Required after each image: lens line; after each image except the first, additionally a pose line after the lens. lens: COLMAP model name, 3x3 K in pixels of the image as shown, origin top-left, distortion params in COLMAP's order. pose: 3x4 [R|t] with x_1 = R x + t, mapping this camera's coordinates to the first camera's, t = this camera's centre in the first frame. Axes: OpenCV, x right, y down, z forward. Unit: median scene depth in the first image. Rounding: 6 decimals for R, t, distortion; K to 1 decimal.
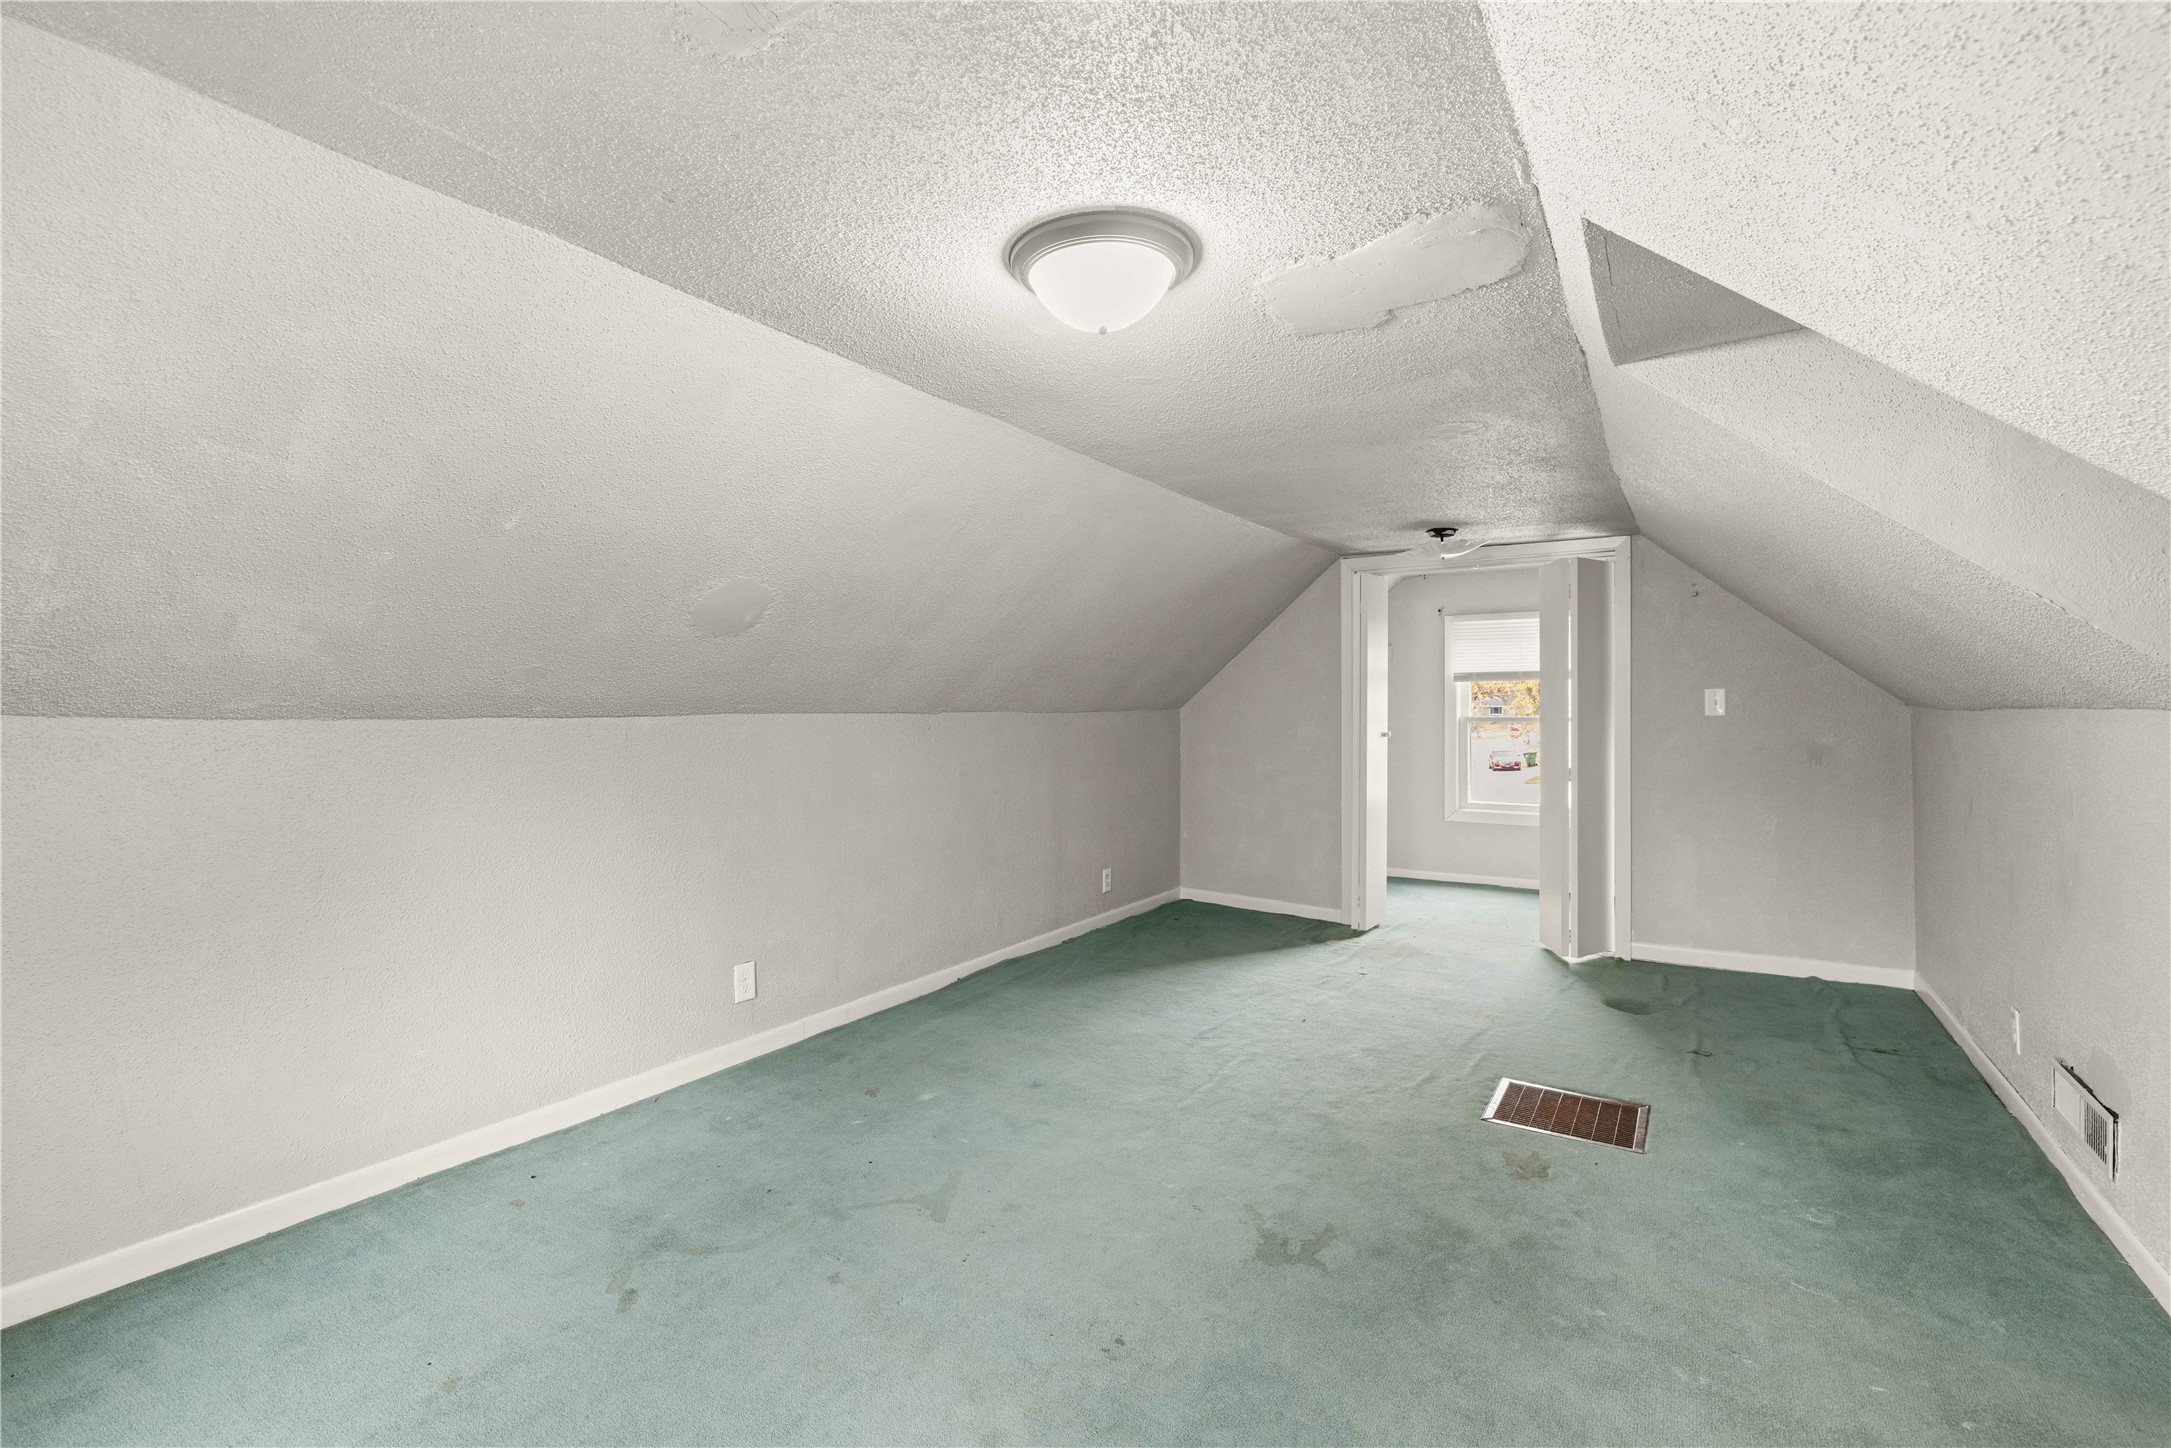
lens RADIAL K [[926.6, 0, 1087.9], [0, 926.6, 701.5], [0, 0, 1]] dist [0.000789, 0.000138]
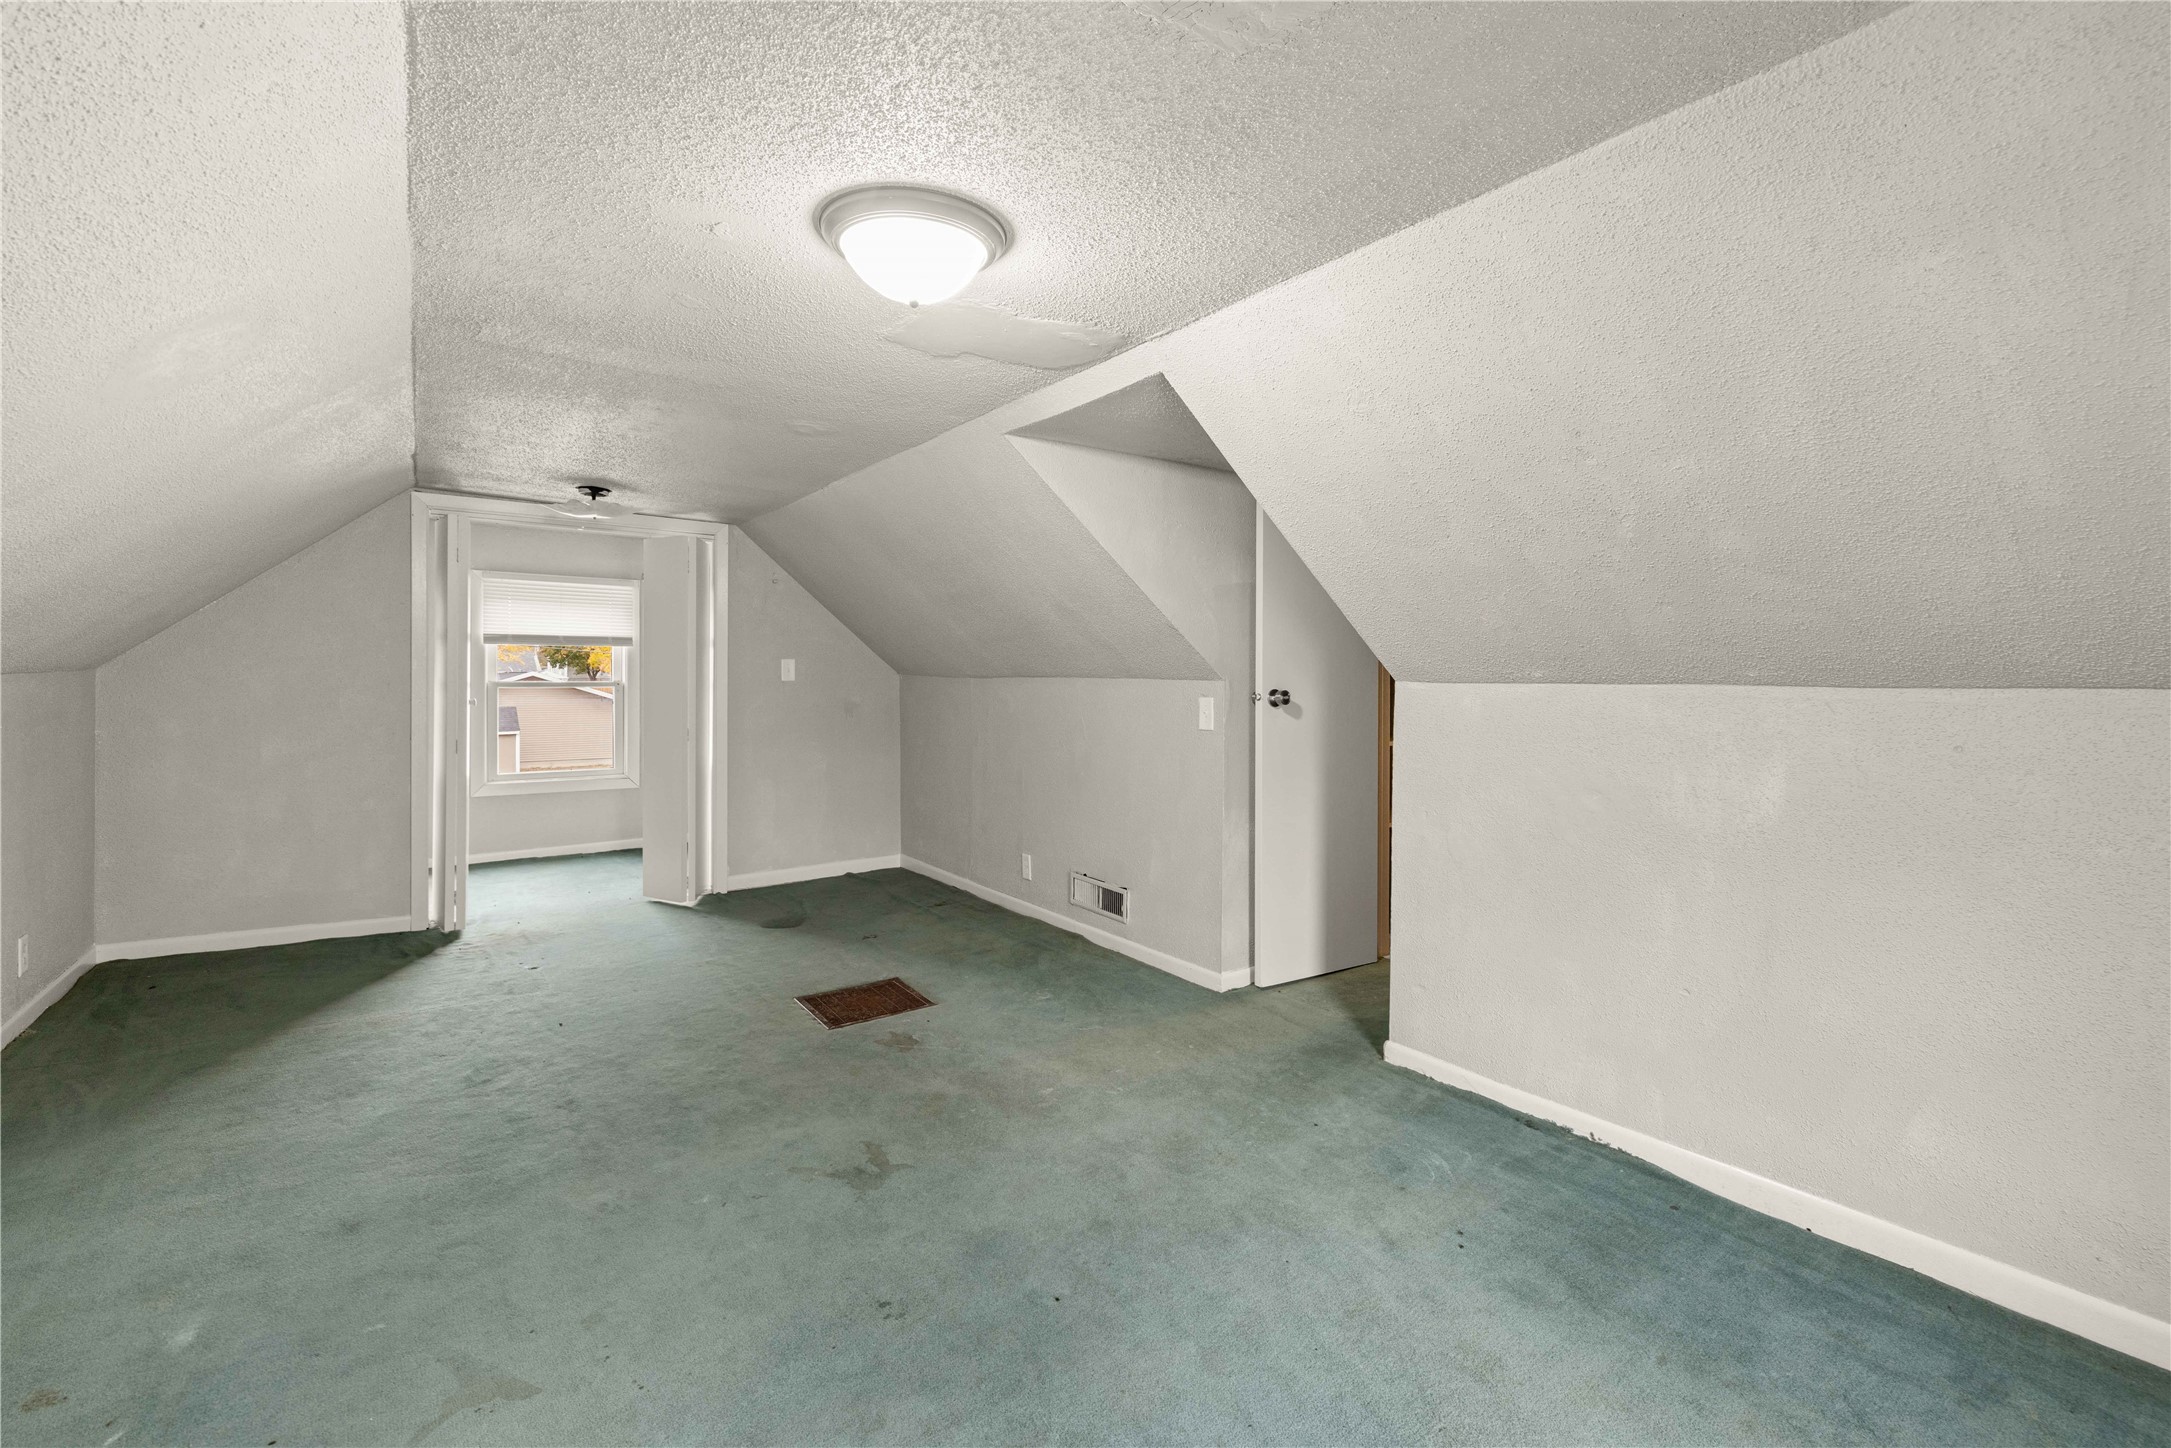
lens RADIAL K [[918.9, 0, 1076.9], [0, 918.9, 683.5], [0, 0, 1]] dist [0.000434, 0.000134]
pose [[0.380388, -0.003442, 0.924821, -0.369140], [-0.014776, 0.999843, 0.009799, 0.001126], [-0.924709, -0.017393, 0.380277, 0.199957]]
